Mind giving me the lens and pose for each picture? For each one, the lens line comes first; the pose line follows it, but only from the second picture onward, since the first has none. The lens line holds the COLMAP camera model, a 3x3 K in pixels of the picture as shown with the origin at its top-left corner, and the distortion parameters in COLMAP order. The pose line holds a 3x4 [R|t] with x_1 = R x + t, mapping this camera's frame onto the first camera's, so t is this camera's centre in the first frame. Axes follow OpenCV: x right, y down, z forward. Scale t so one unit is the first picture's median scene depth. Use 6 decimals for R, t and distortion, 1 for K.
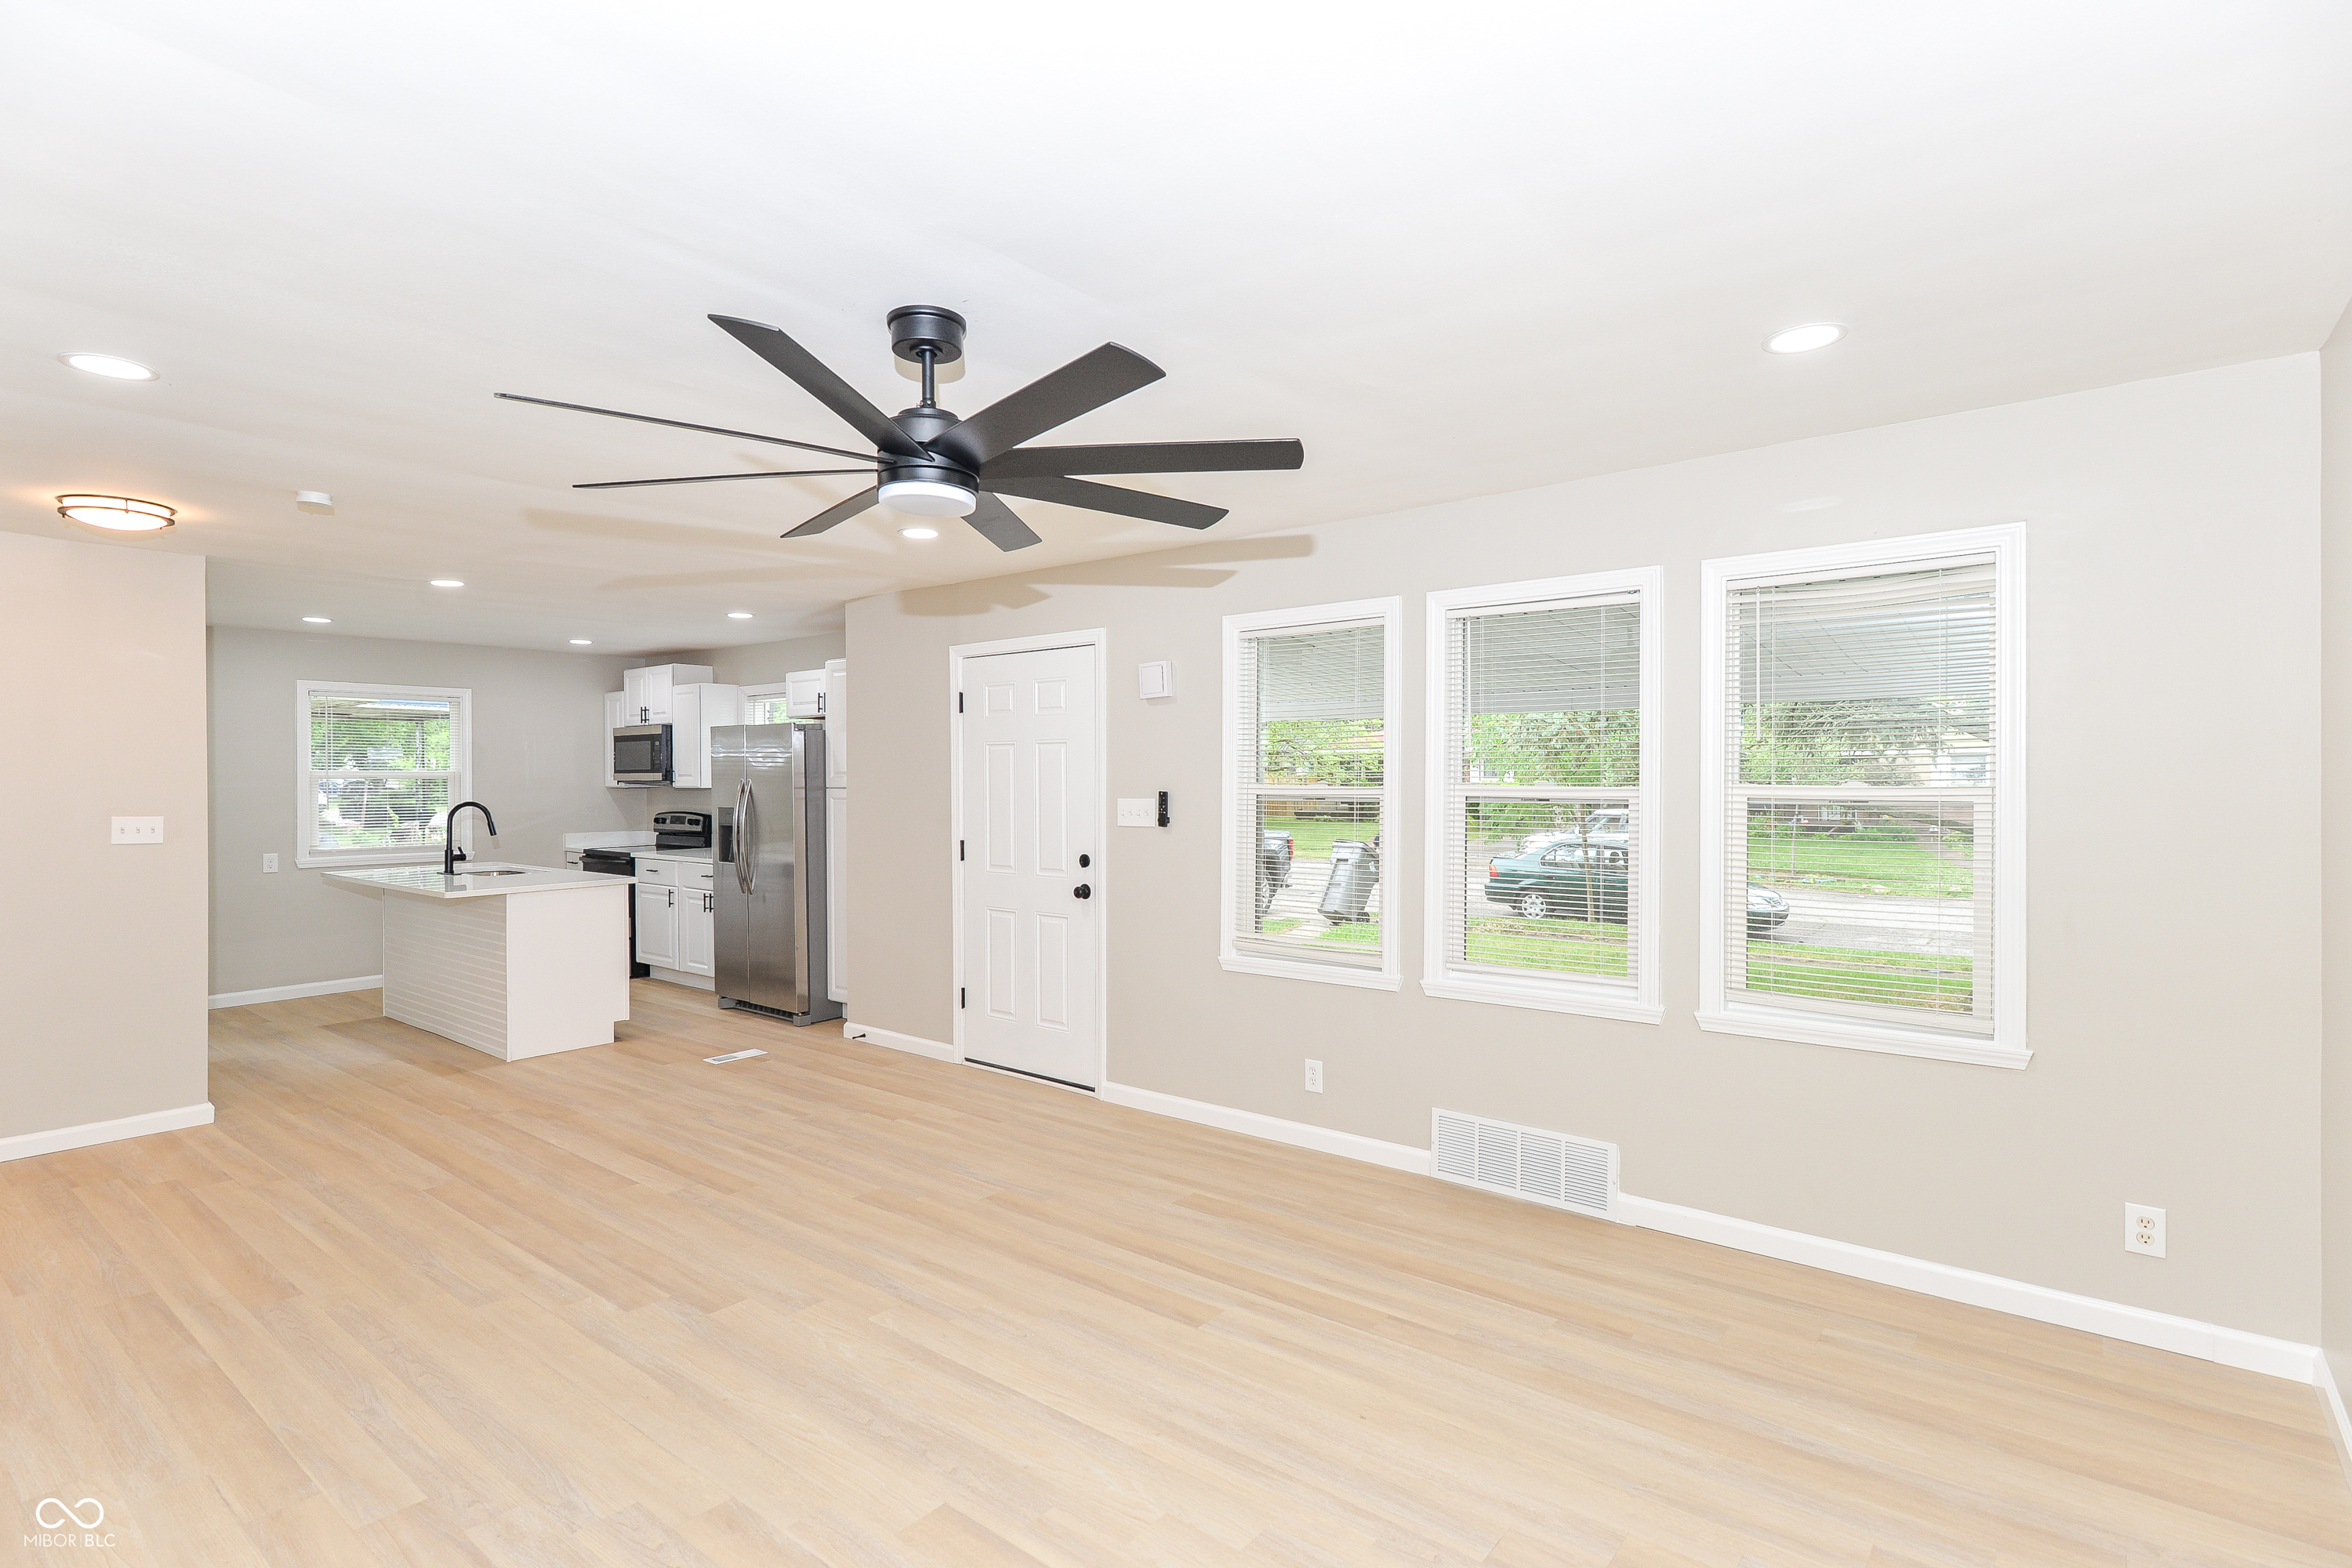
lens RADIAL K [[1141.7, 0, 1170.4], [0, 1141.7, 779.3], [0, 0, 1]] dist [0.007280, -0.000219]
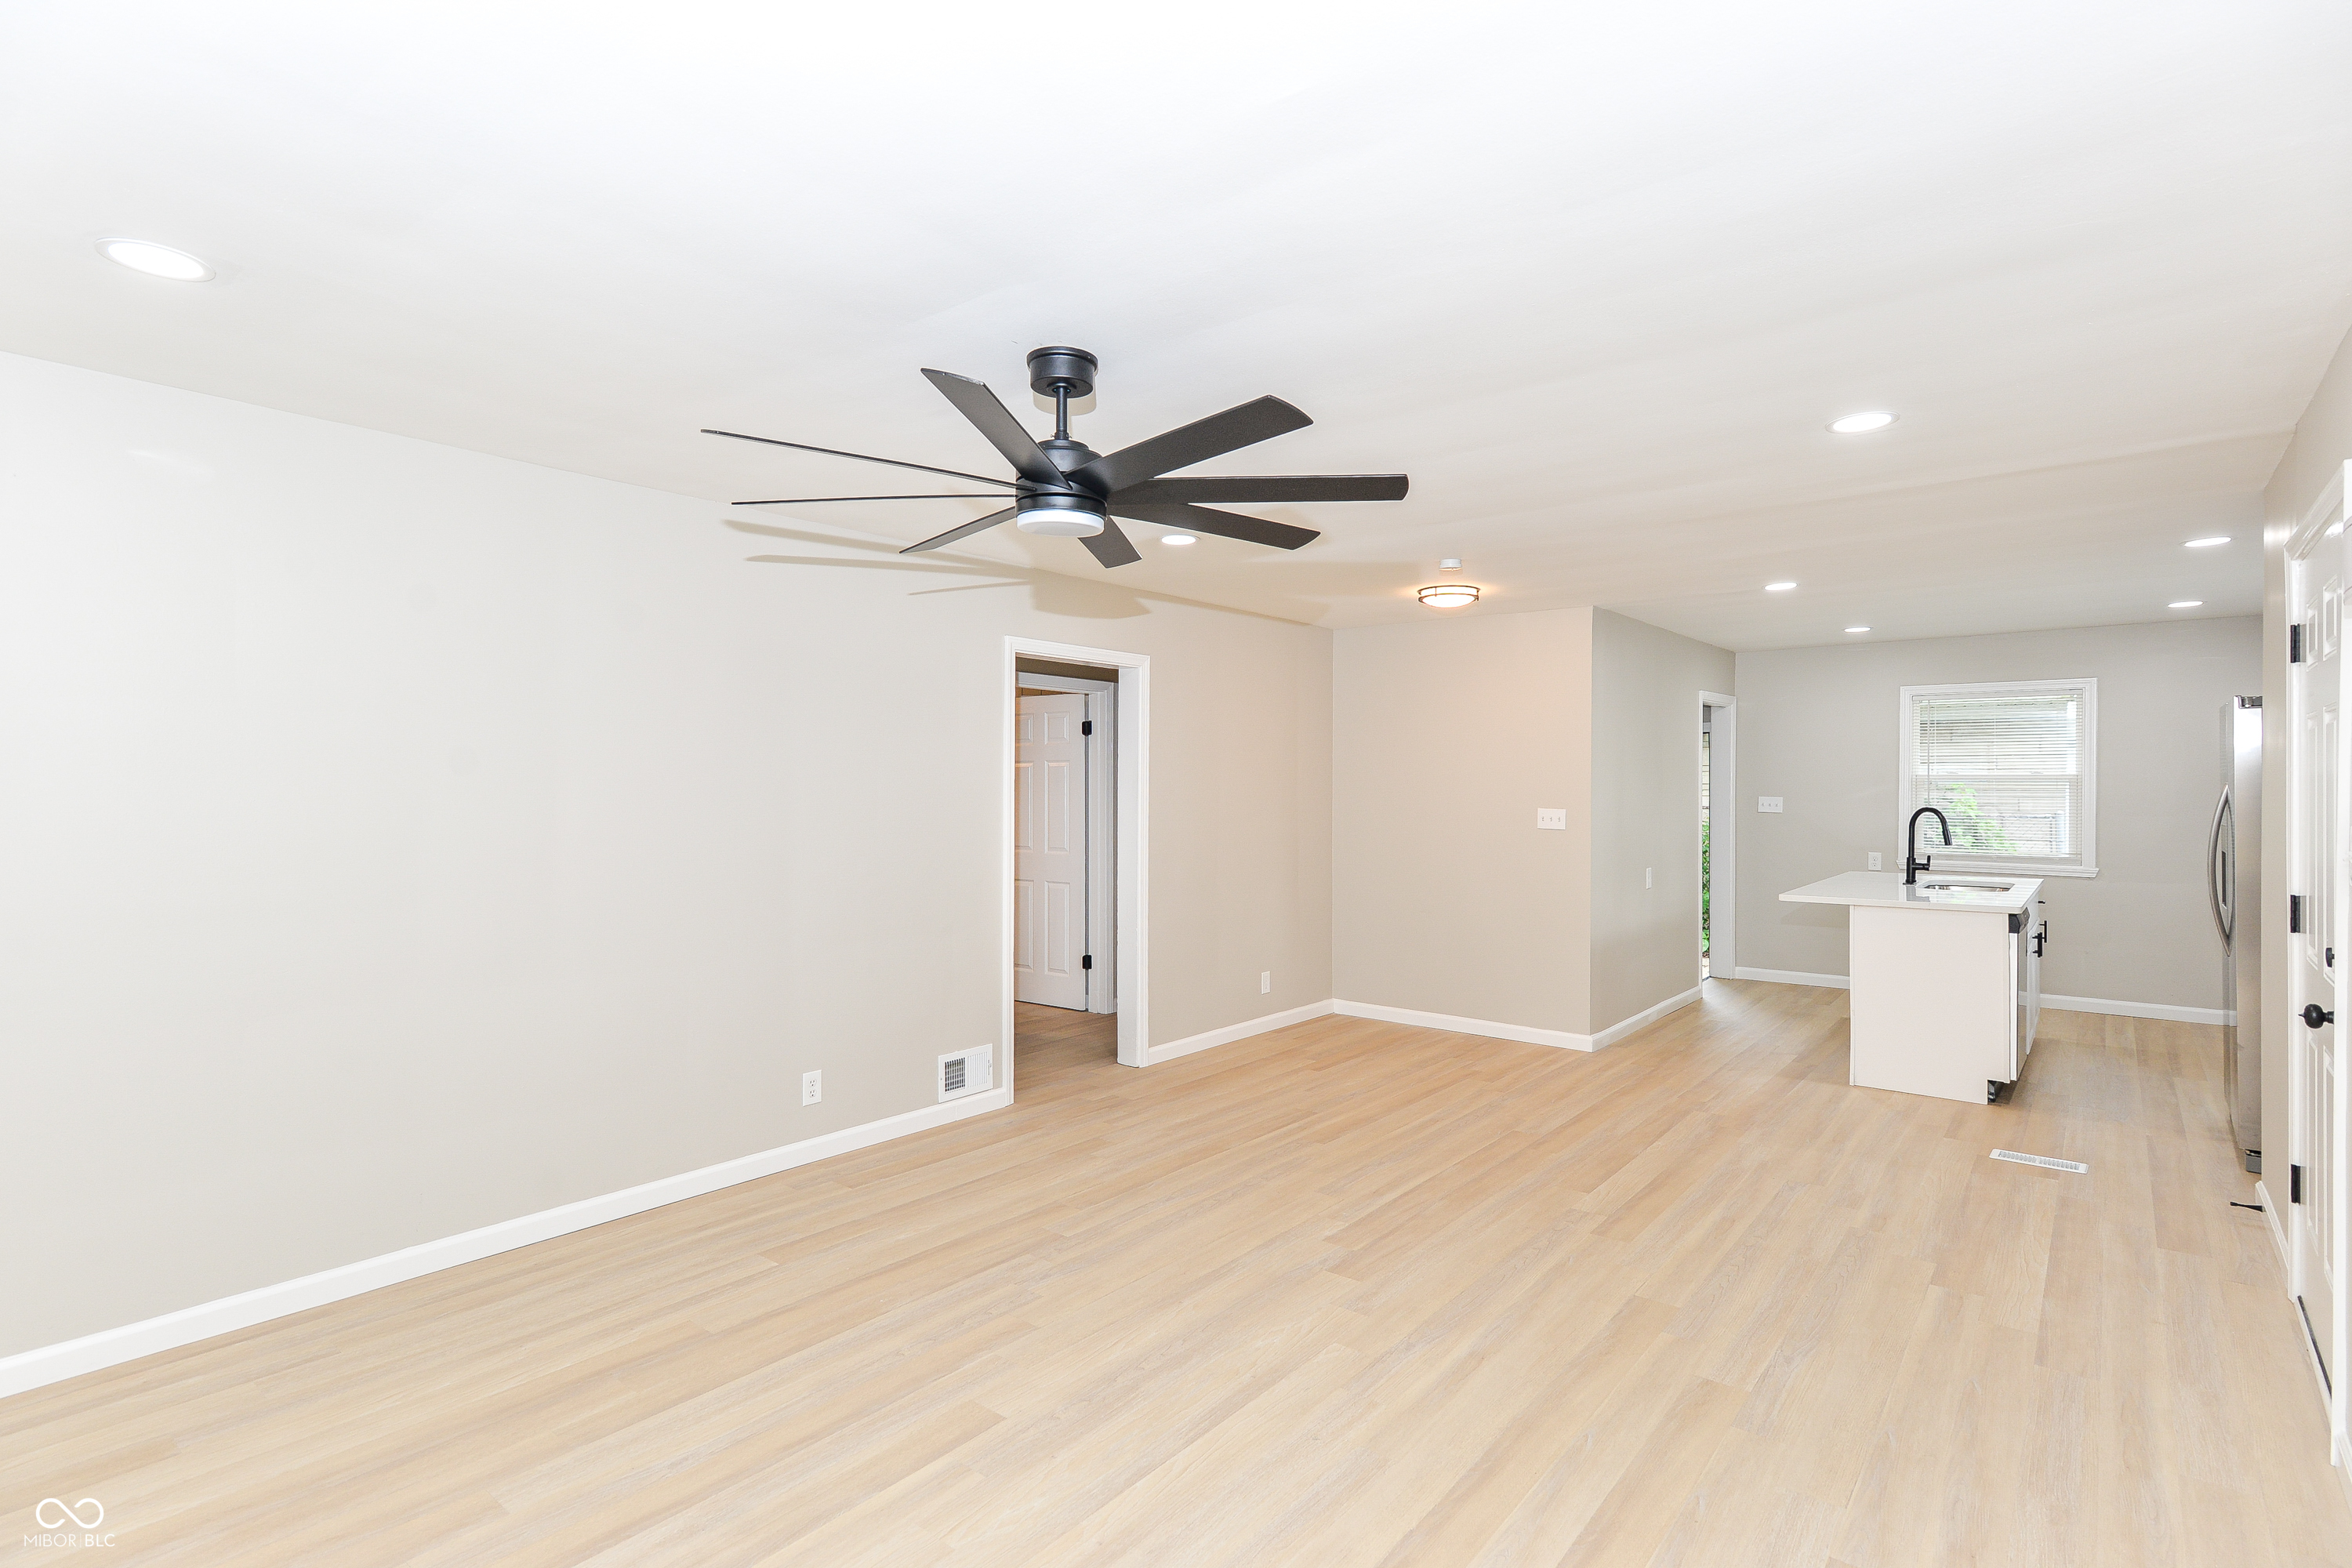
lens RADIAL K [[1141.7, 0, 1170.4], [0, 1141.7, 779.3], [0, 0, 1]] dist [0.007280, -0.000219]
pose [[0.000461, -0.000117, -1.000000, 0.478291], [-0.004077, 0.999992, -0.000119, -0.000598], [0.999992, 0.004077, 0.000461, 0.591576]]
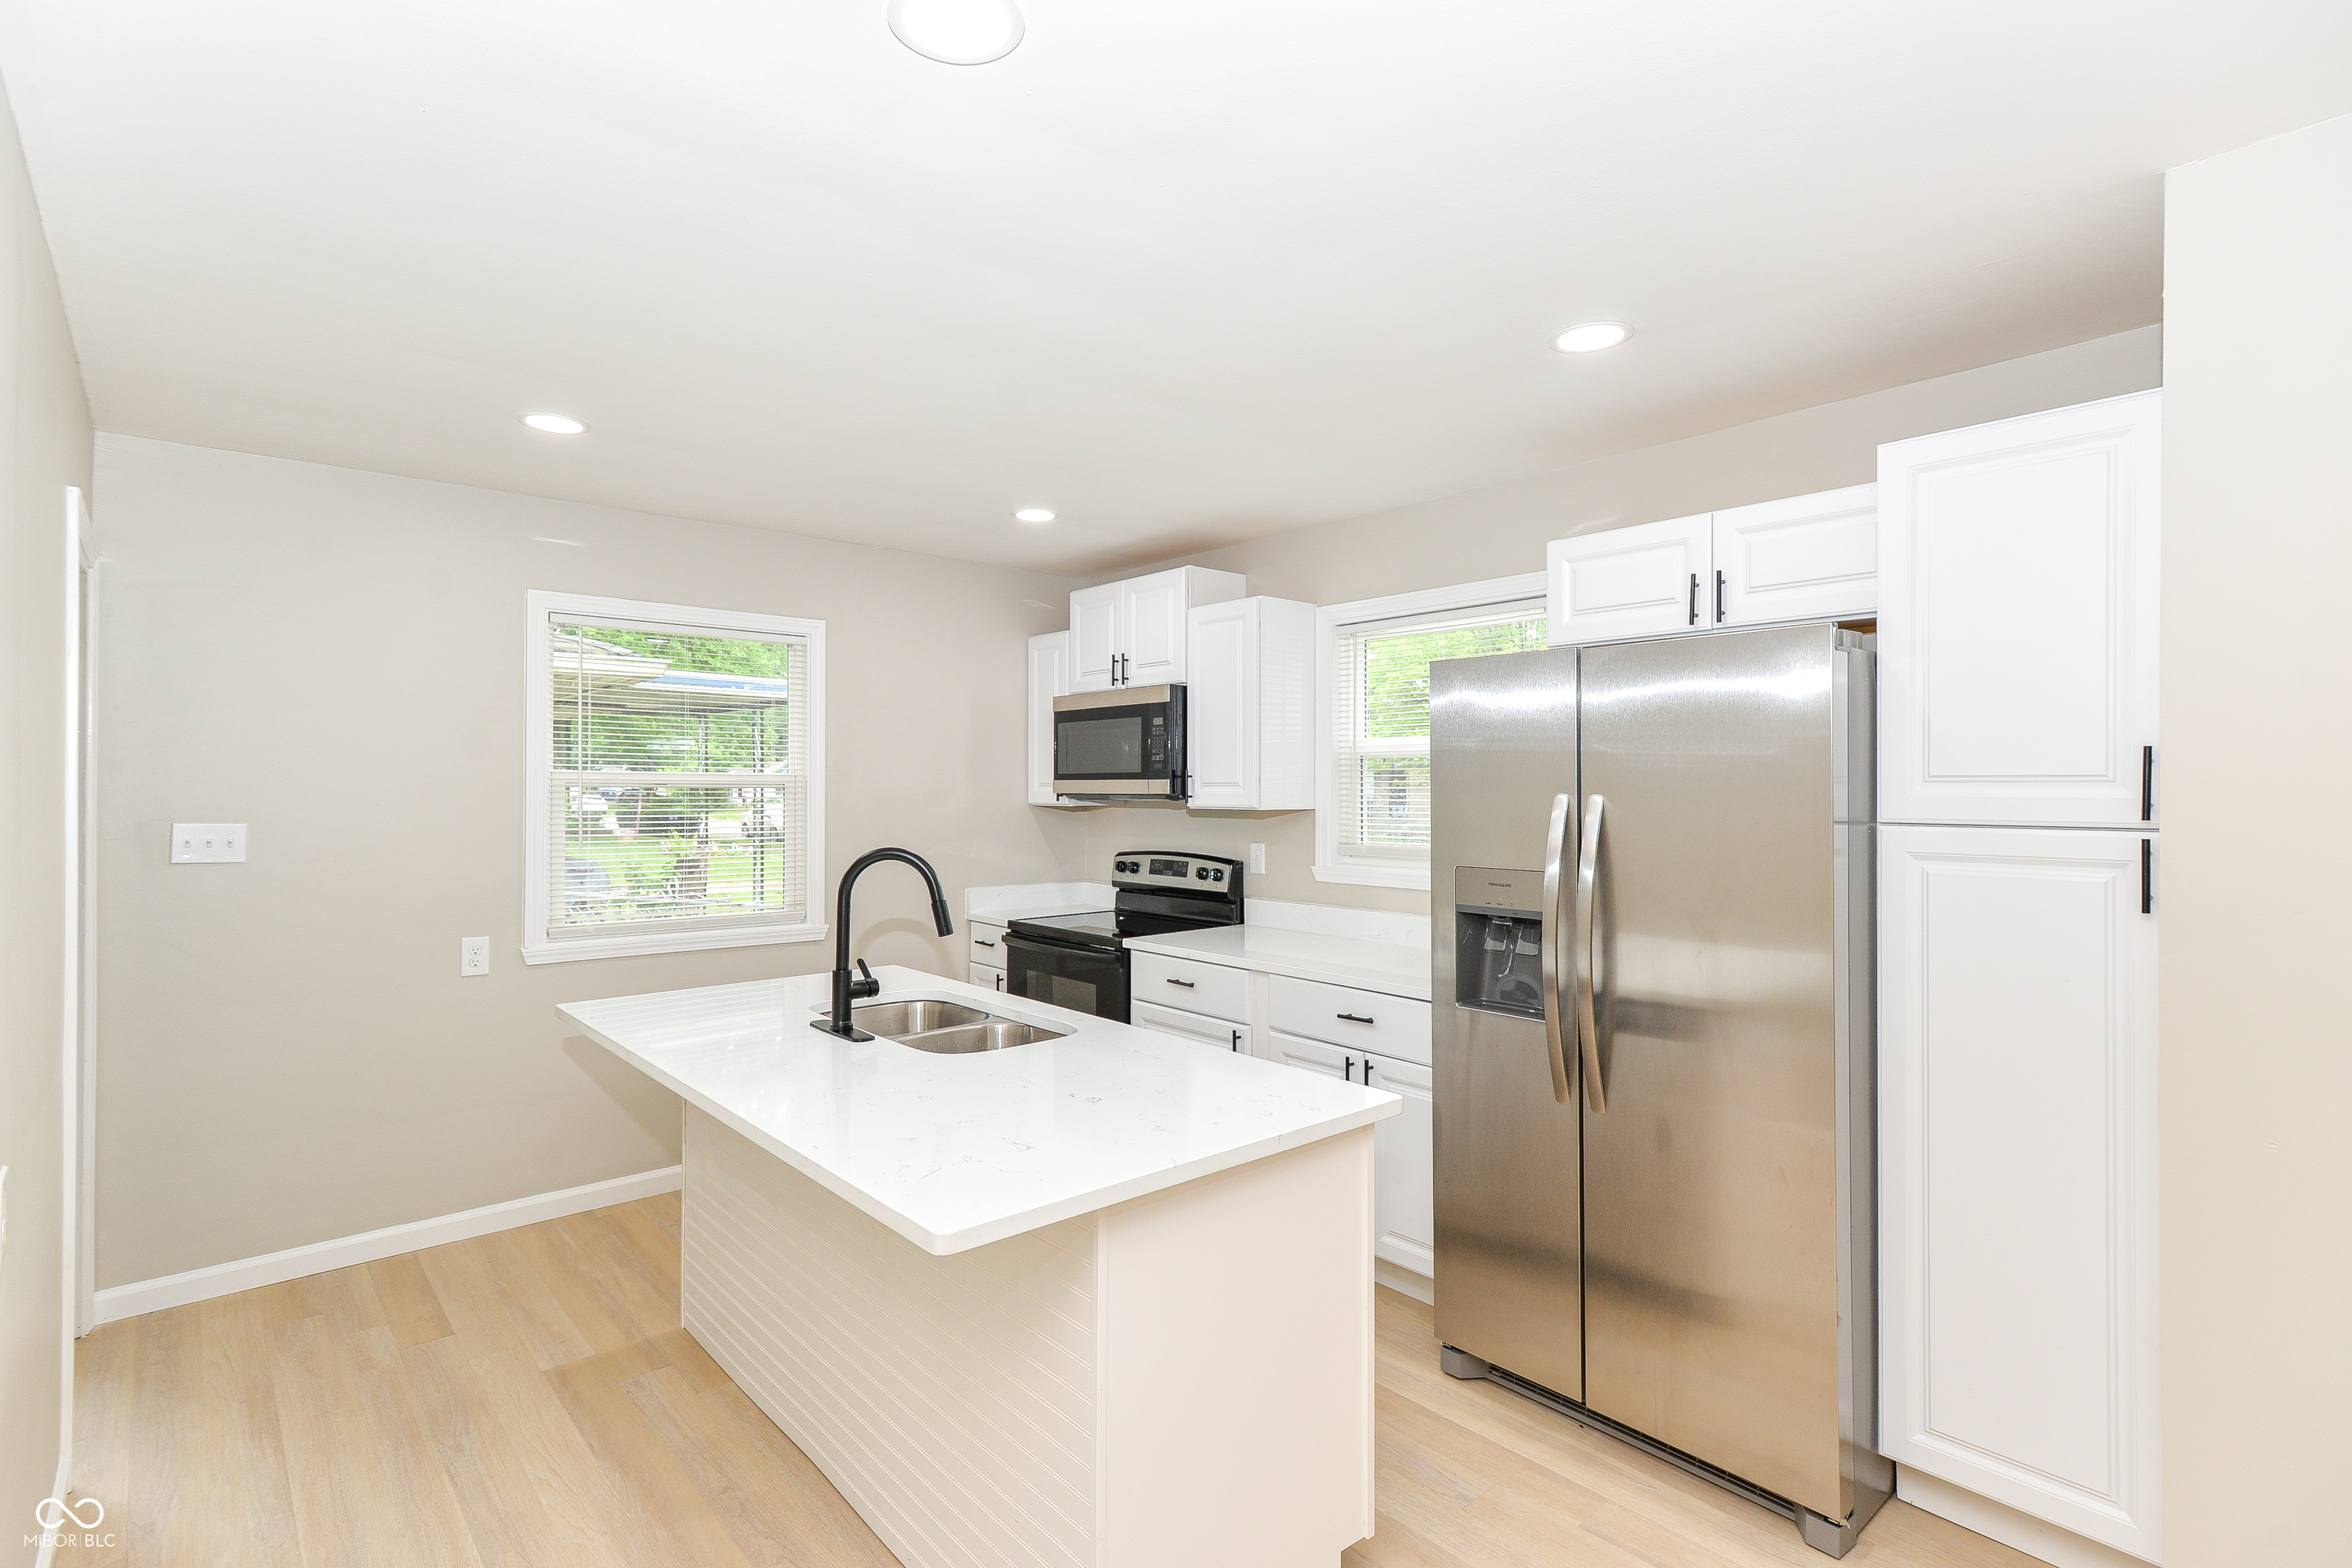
lens RADIAL K [[1156.1, 0, 1176.0], [0, 1156.1, 784.0], [0, 0, 1]] dist [0.000641, 0.000398]
pose [[0.984350, 0.005594, -0.176137, -0.682510], [-0.006731, 0.999960, -0.005861, -0.000856], [0.176097, 0.006955, 0.984348, 0.959713]]
